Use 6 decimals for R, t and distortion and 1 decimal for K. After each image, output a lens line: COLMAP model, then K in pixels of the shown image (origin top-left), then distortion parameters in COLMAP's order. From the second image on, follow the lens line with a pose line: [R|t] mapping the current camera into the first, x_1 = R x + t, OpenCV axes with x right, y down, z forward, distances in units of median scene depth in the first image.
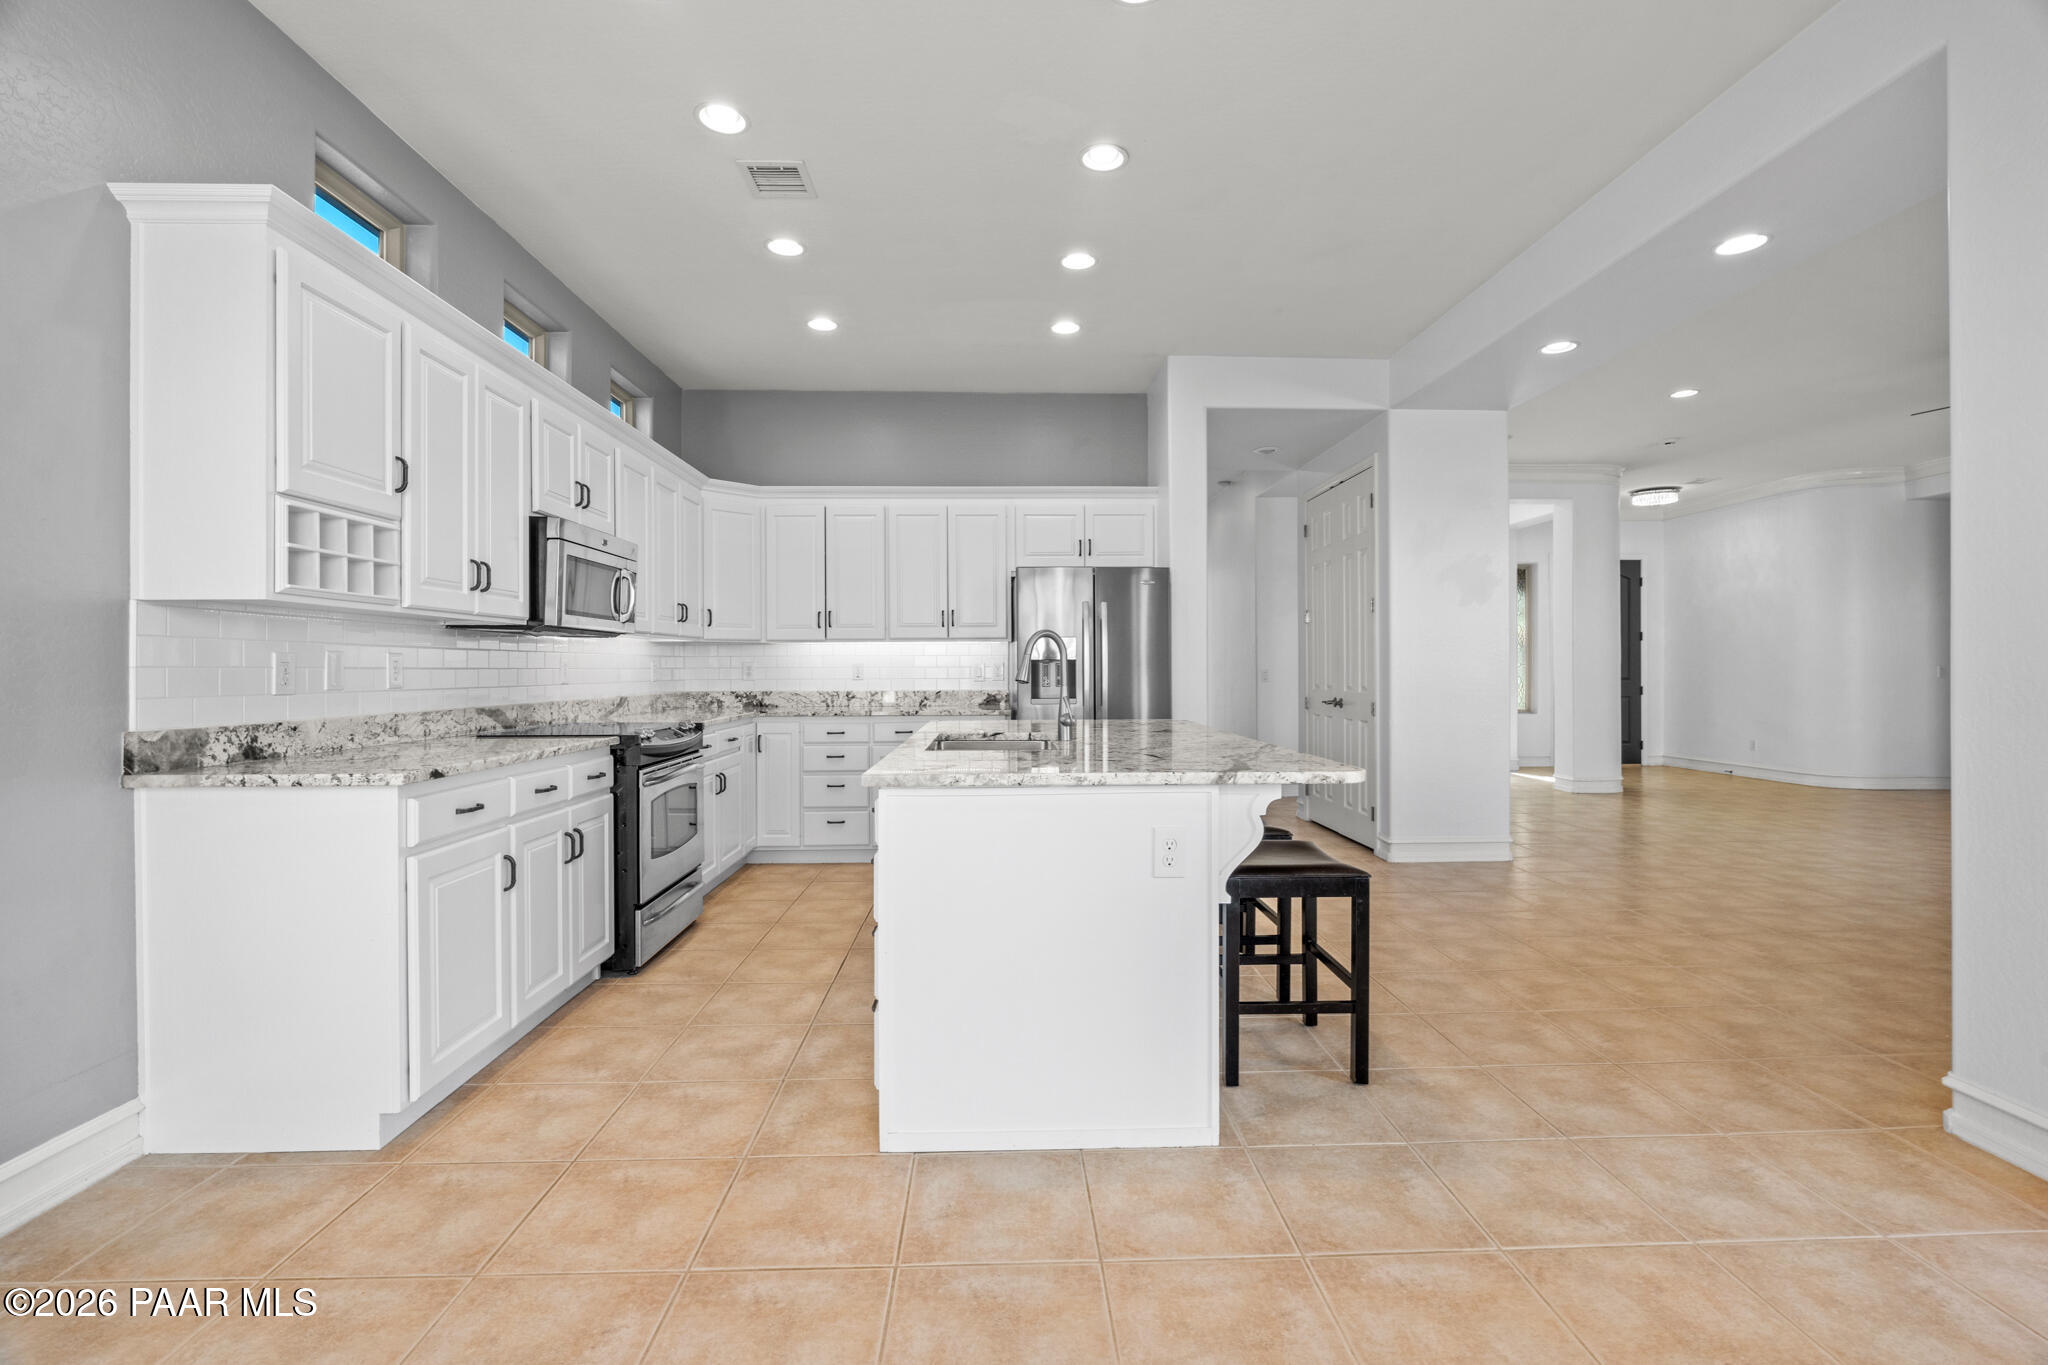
lens RADIAL K [[910.0, 0, 1016.4], [0, 910.0, 679.7], [0, 0, 1]] dist [-0.015728, 0.001904]
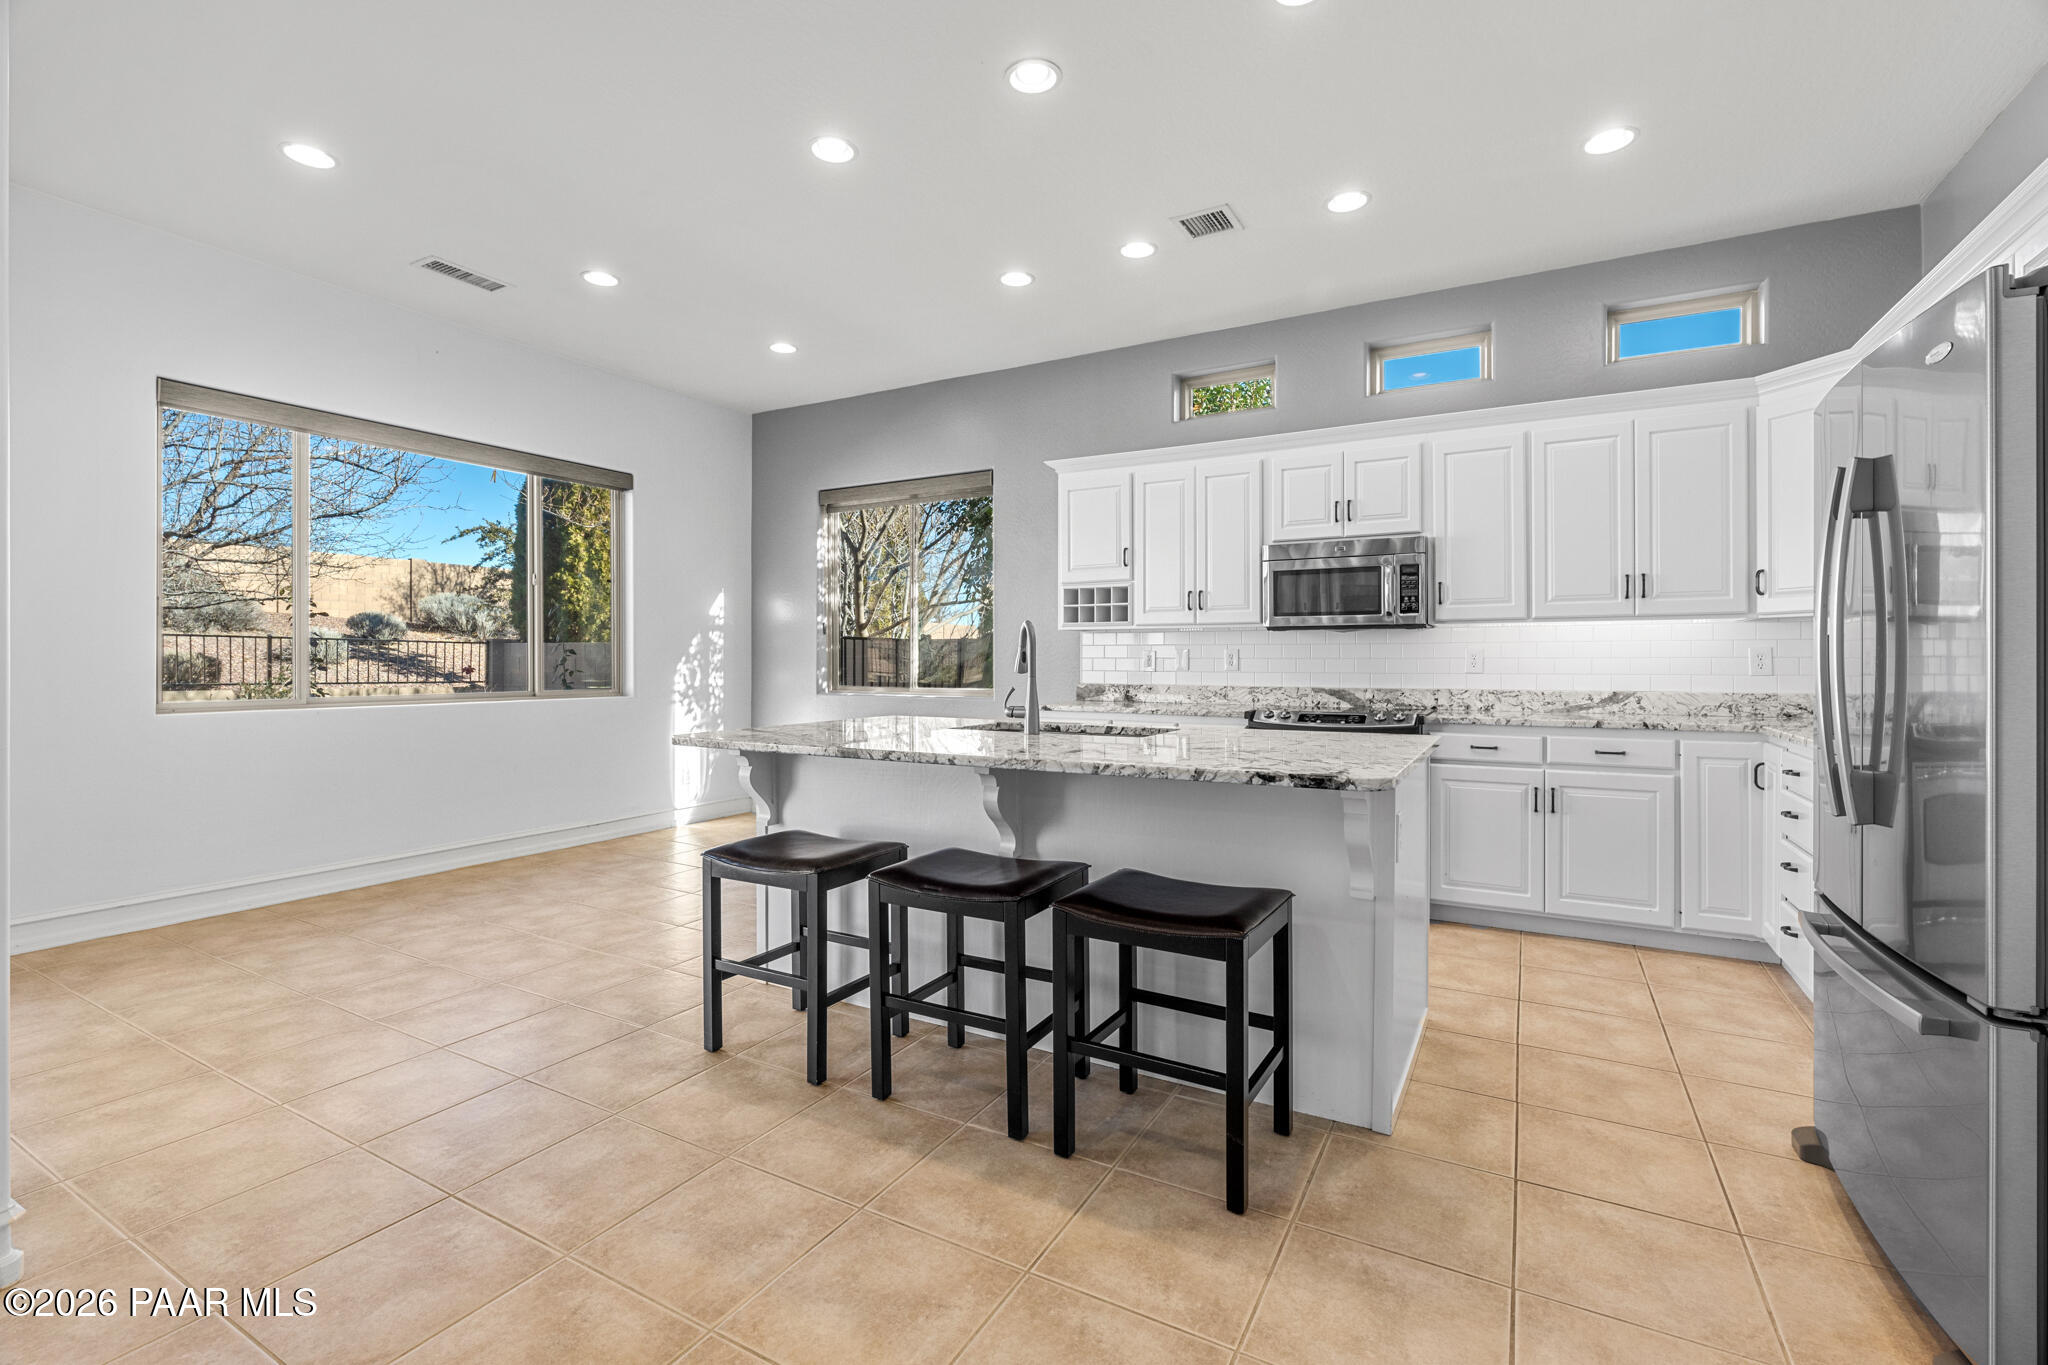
lens RADIAL K [[910.0, 0, 1013.6], [0, 910.0, 665.1], [0, 0, 1]] dist [-0.015728, 0.001904]
pose [[-0.529746, 0.004875, -0.848142, 0.966455], [-0.009658, 0.999884, 0.011780, -0.016945], [0.848101, 0.014432, -0.529638, 1.643867]]
